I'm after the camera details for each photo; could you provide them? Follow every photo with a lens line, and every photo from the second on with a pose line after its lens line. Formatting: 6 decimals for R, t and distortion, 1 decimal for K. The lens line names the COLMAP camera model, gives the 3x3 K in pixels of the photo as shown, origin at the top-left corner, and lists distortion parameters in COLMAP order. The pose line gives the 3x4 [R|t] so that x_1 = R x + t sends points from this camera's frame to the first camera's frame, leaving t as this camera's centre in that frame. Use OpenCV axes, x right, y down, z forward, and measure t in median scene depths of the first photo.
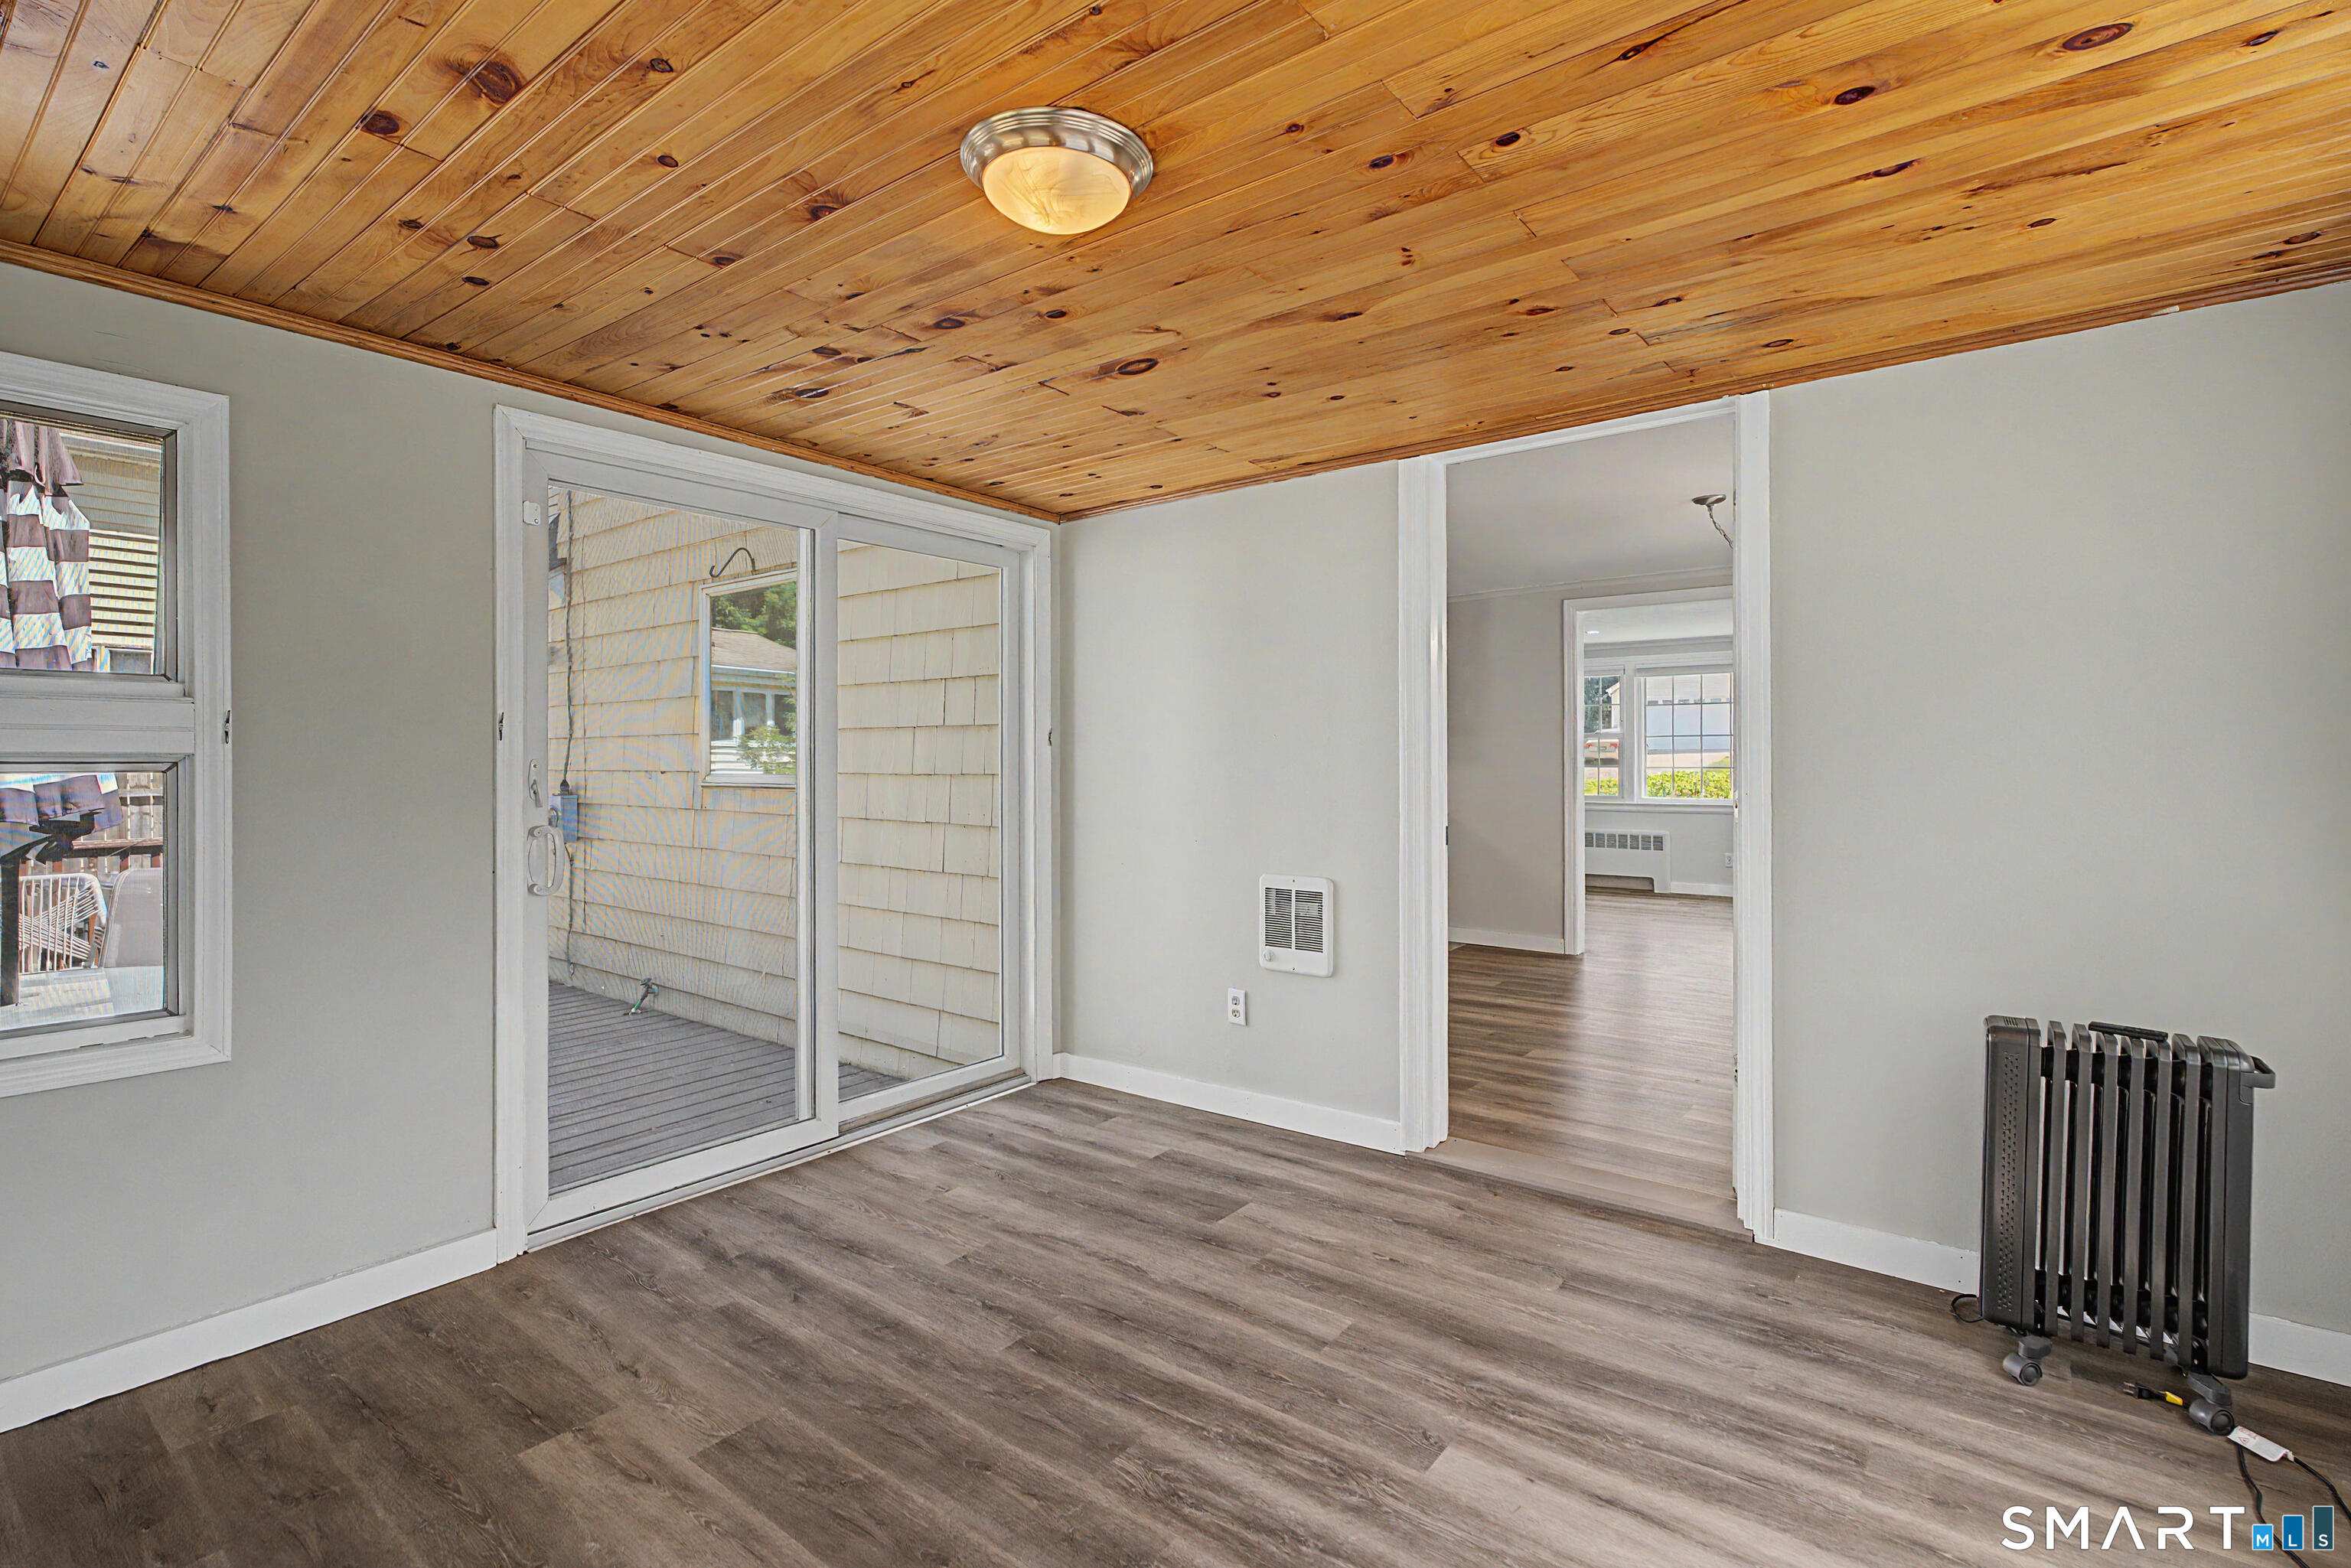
lens RADIAL K [[1078.0, 0, 1177.9], [0, 1078.0, 775.9], [0, 0, 1]] dist [0.001821, 0.000790]
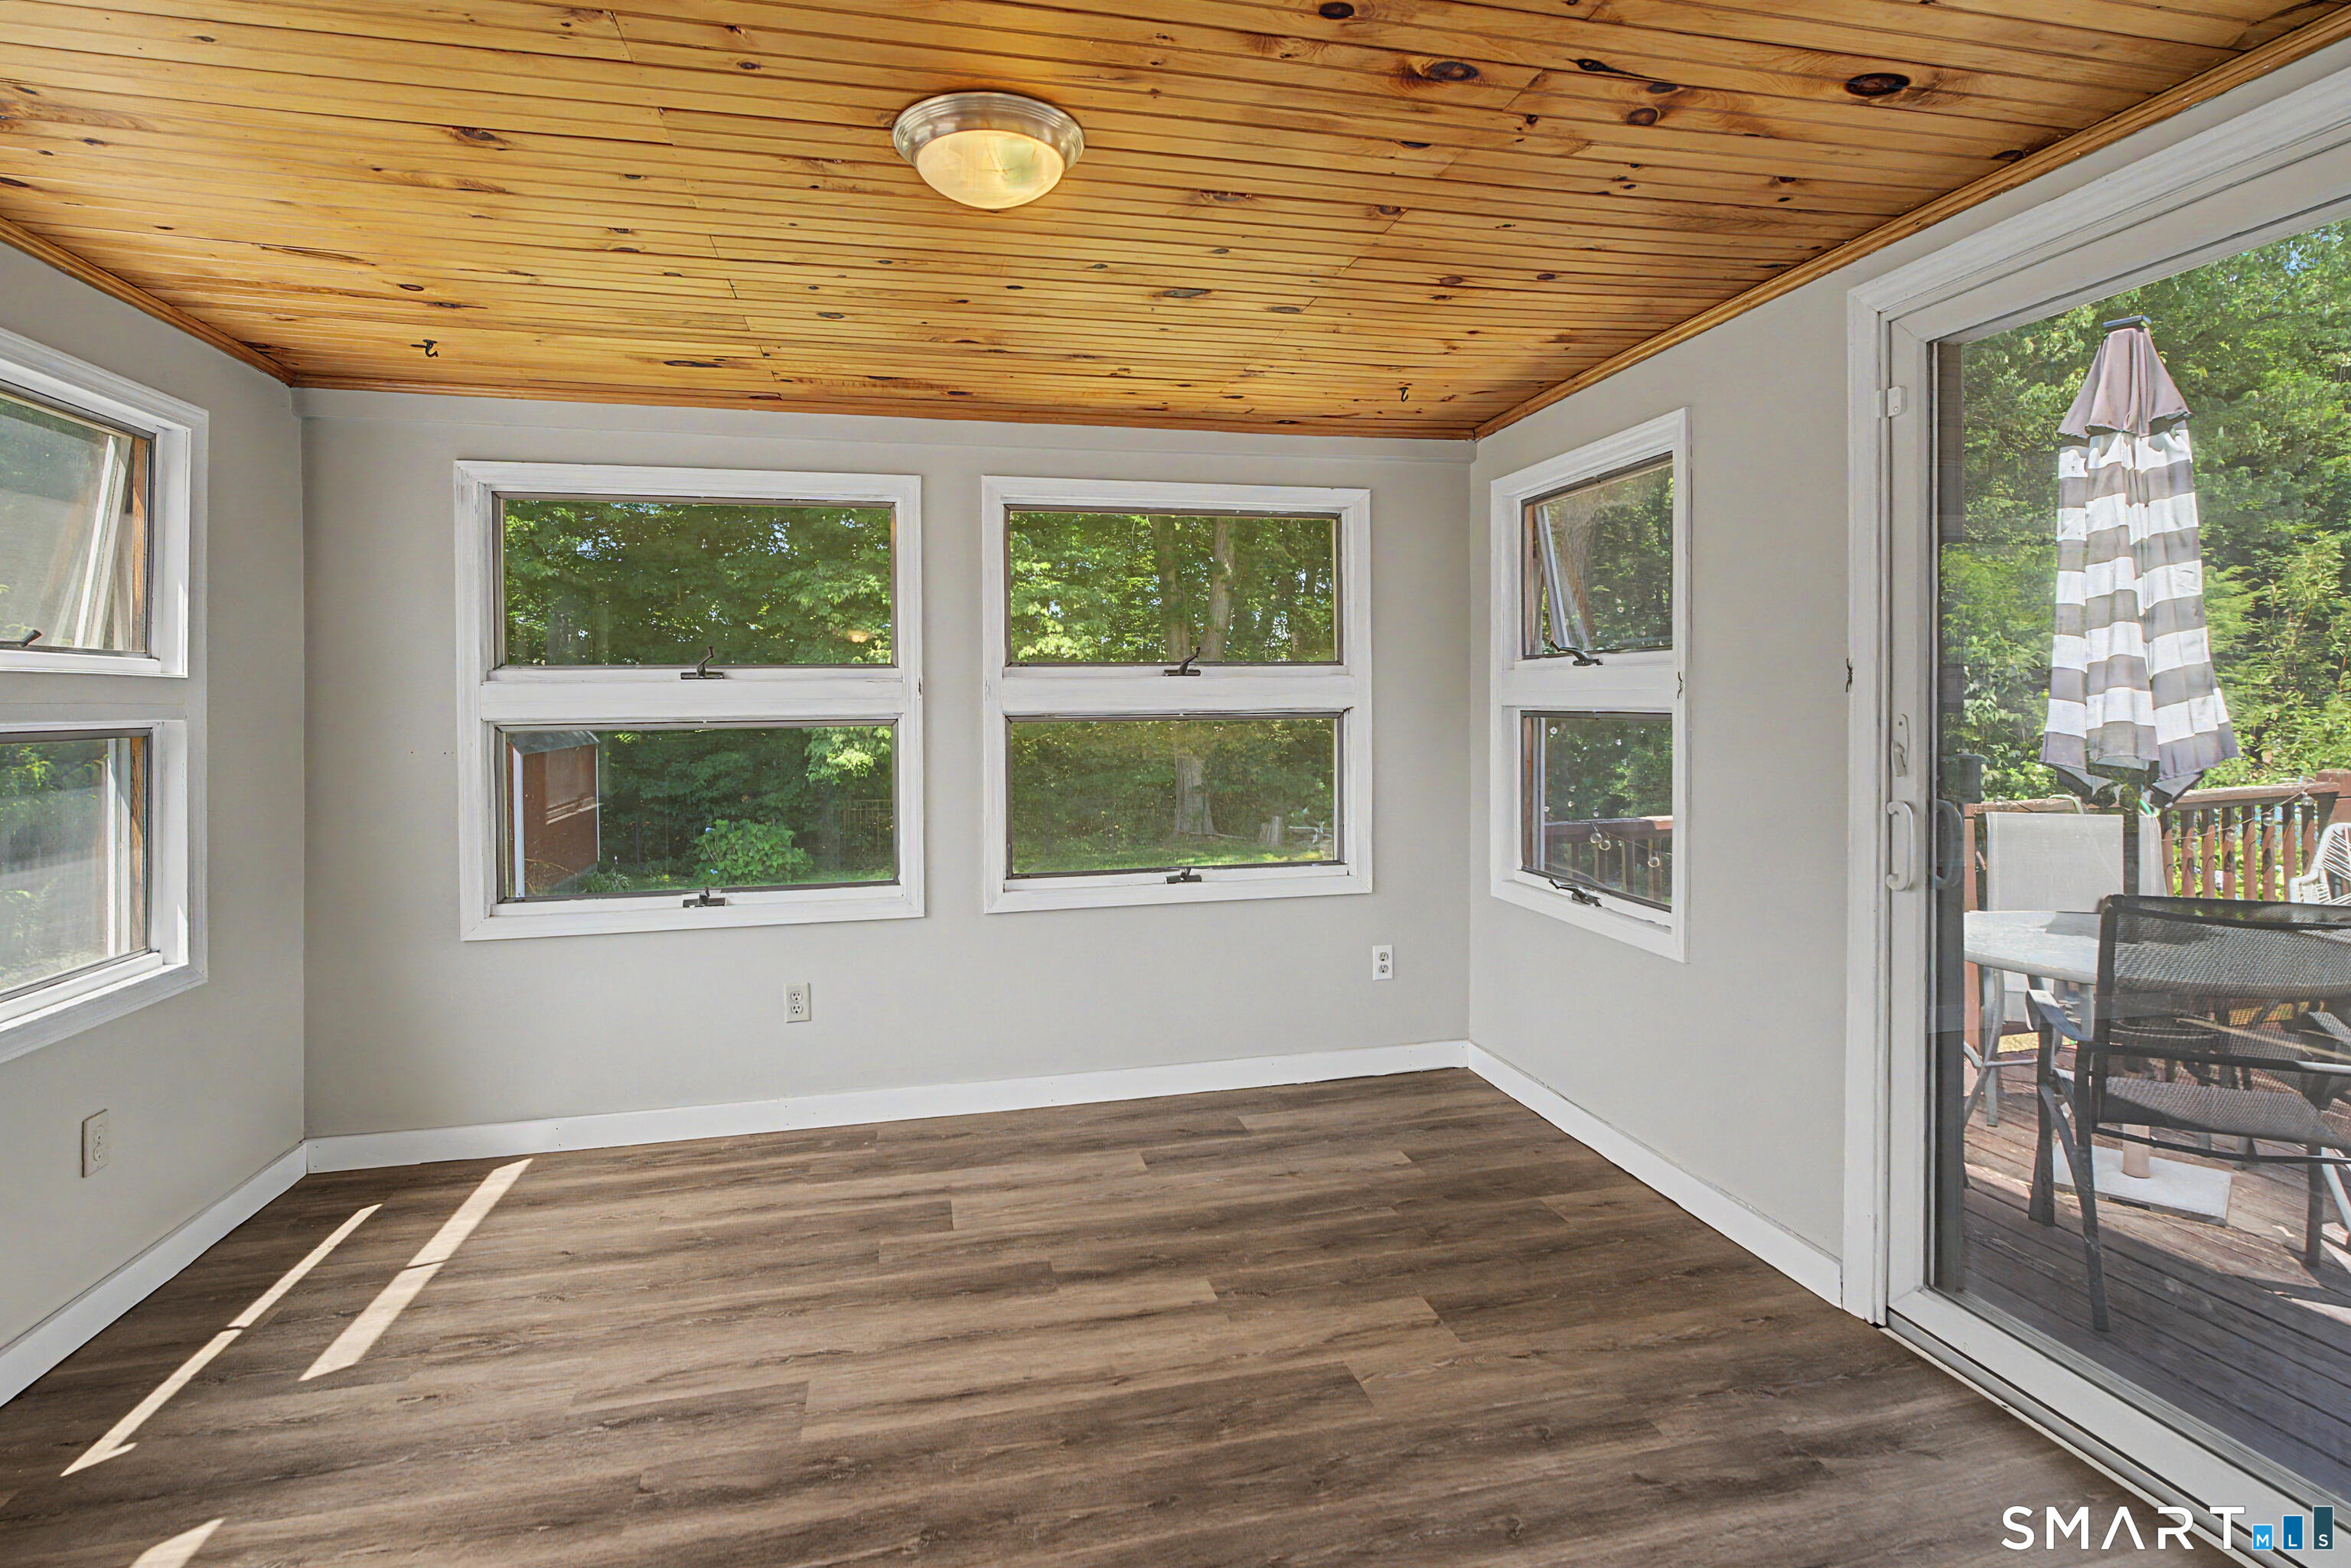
lens RADIAL K [[1078.0, 0, 1118.3], [0, 1078.0, 710.4], [0, 0, 1]] dist [0.001821, 0.000790]
pose [[-0.633763, 0.015081, -0.773380, 0.431424], [-0.004904, 0.999712, 0.023512, -0.039049], [0.773512, 0.018694, -0.633506, 1.243094]]
